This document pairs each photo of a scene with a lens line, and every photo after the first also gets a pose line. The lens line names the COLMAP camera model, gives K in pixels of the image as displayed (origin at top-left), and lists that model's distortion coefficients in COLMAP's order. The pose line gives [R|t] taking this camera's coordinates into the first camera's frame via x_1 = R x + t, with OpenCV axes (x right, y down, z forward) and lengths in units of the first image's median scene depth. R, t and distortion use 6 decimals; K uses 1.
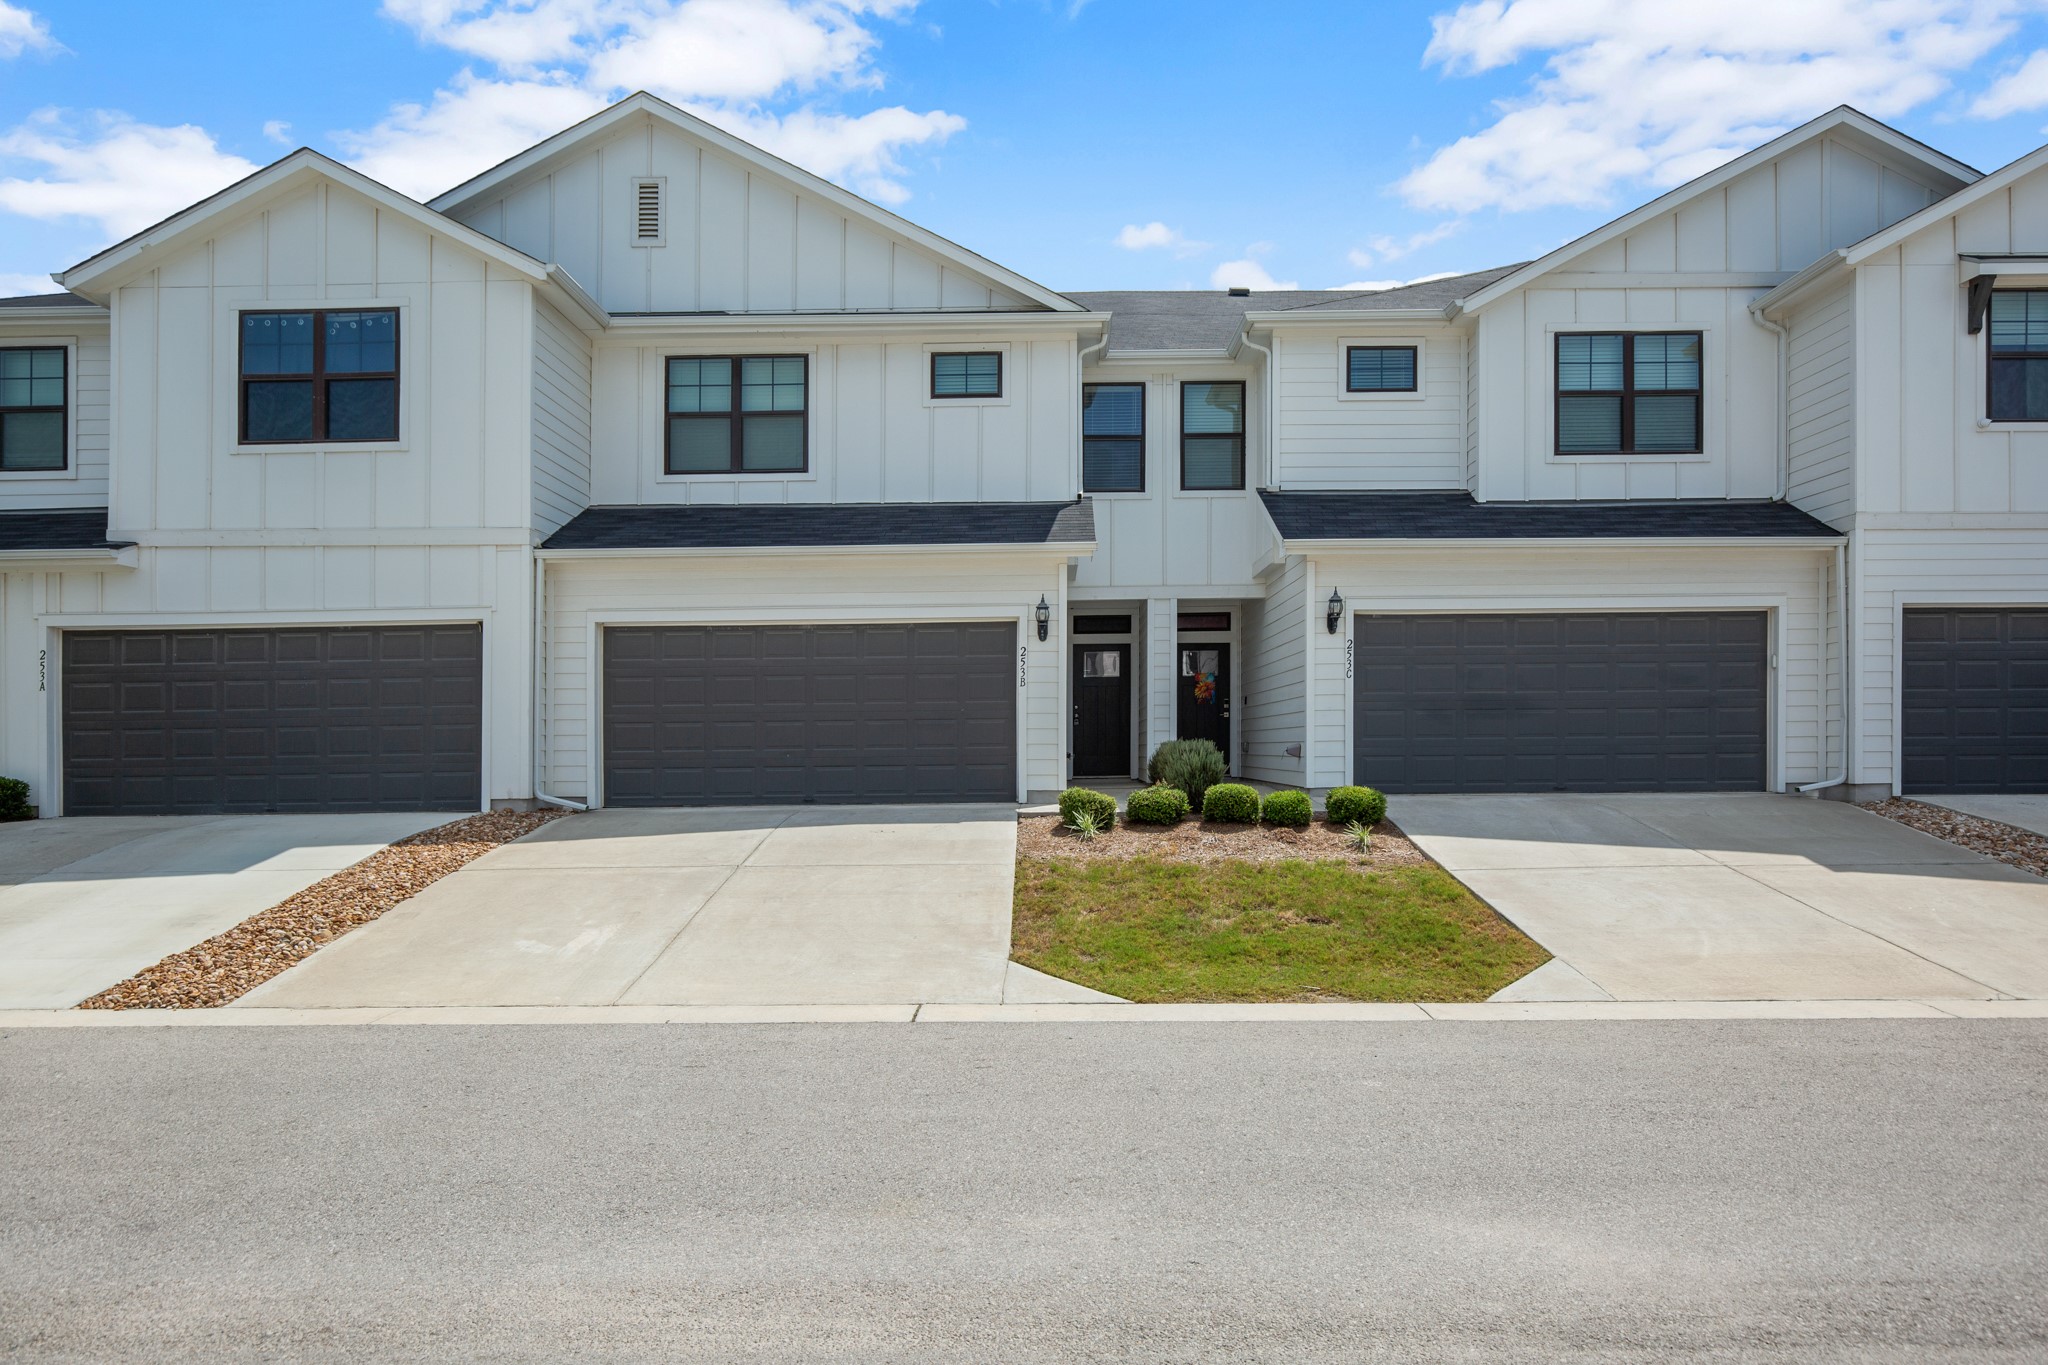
lens RADIAL K [[1203.7, 0, 1034.0], [0, 1203.7, 682.4], [0, 0, 1]] dist [-0.000913, 0.001882]
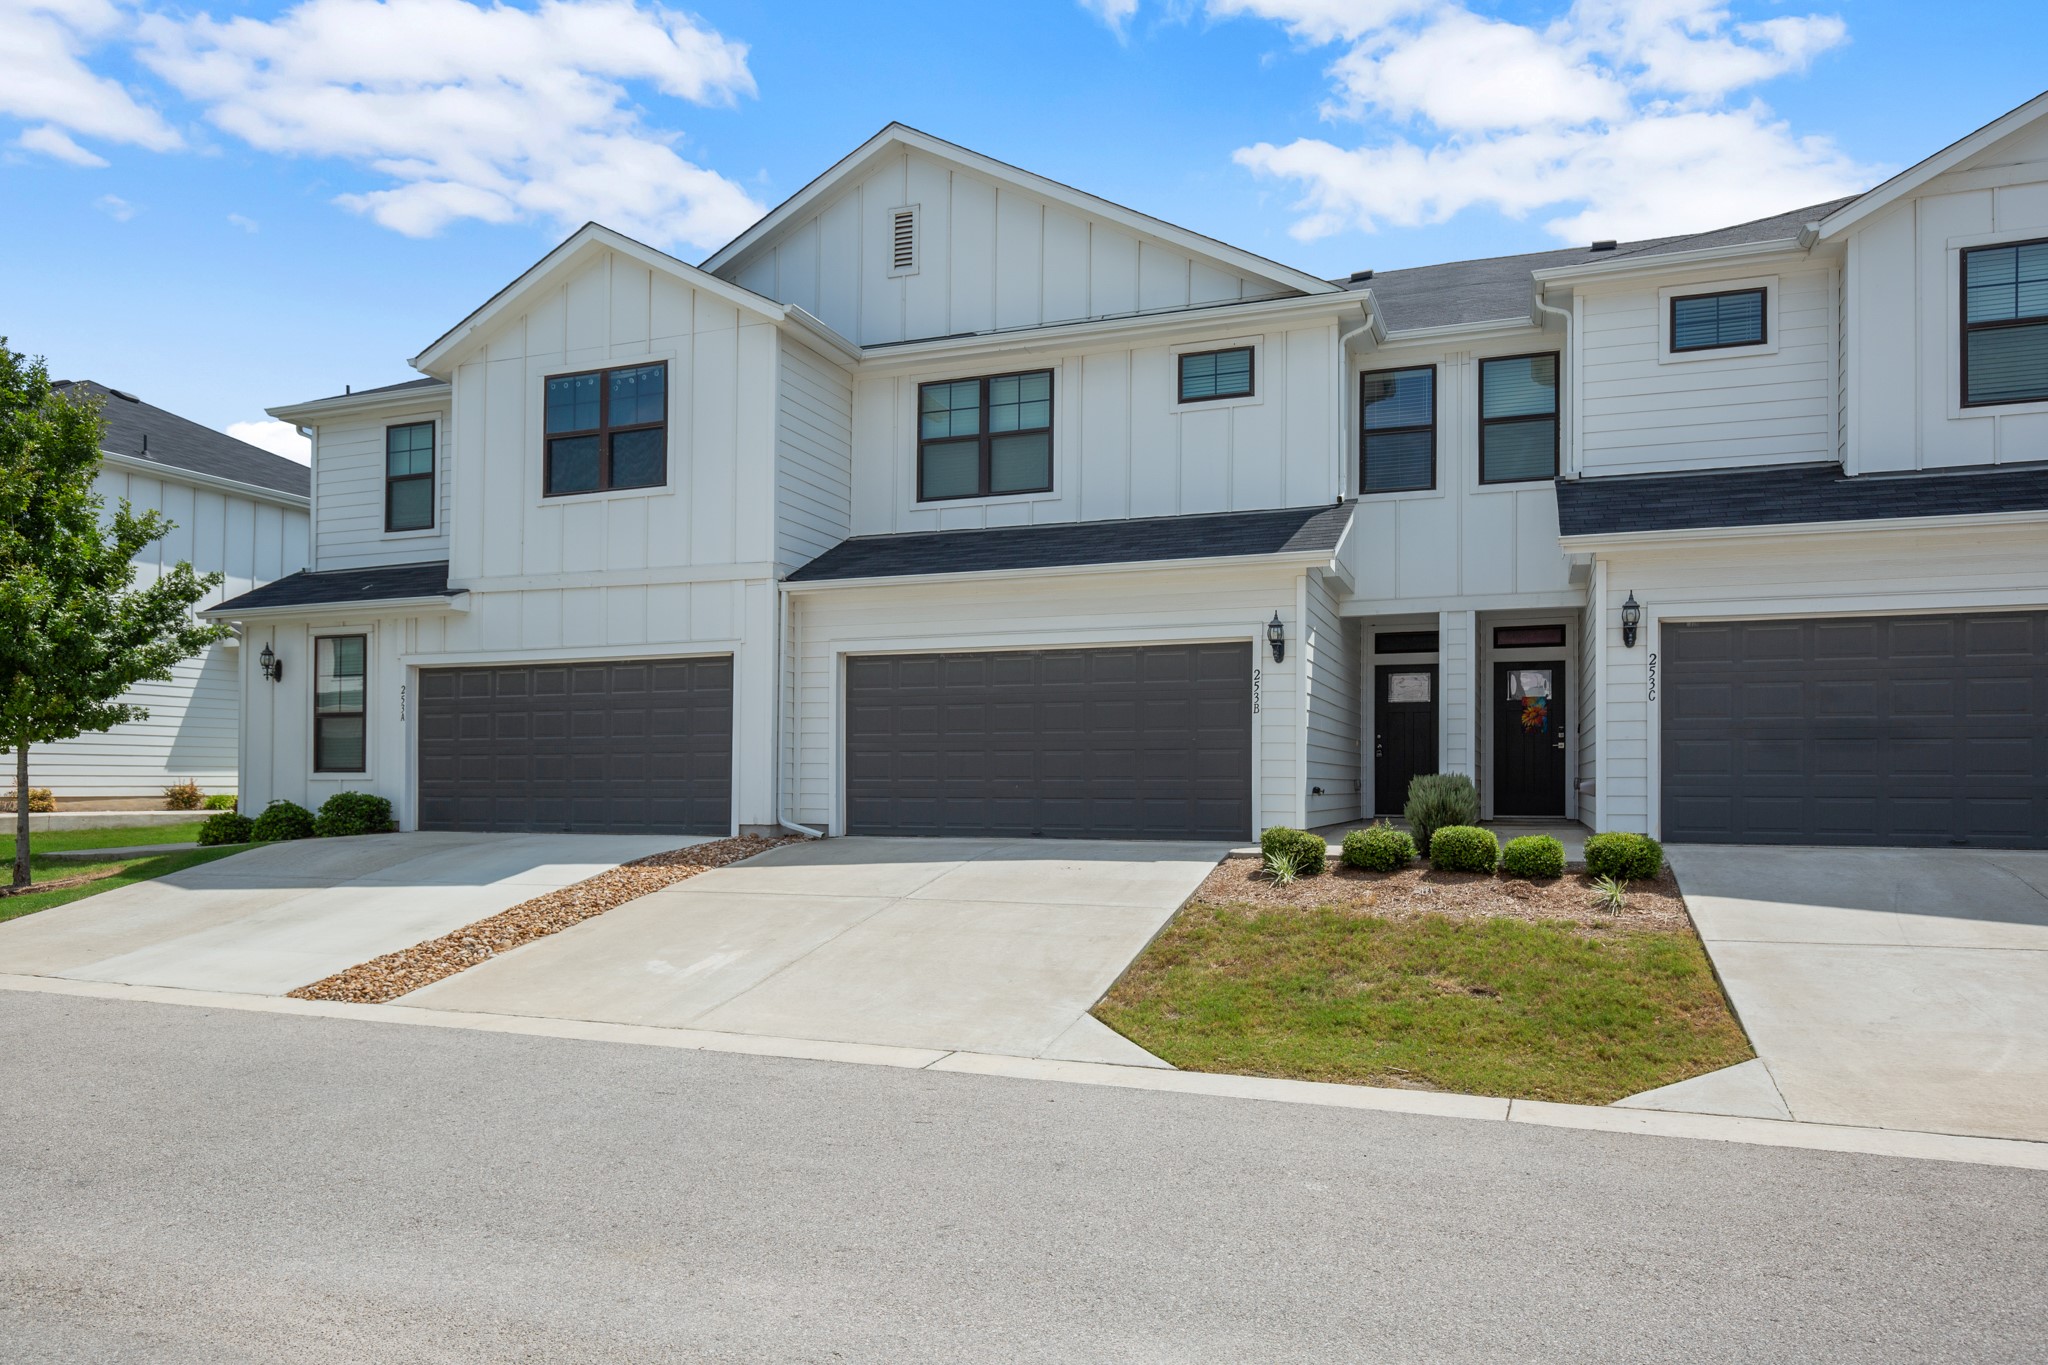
lens RADIAL K [[1284.4, 0, 1033.5], [0, 1284.4, 690.0], [0, 0, 1]] dist [0.002777, 0.001414]
pose [[0.945097, -0.011145, -0.326600, 0.149903], [0.005911, 0.999838, -0.017014, 0.001565], [0.326737, 0.014149, 0.945009, 0.035315]]
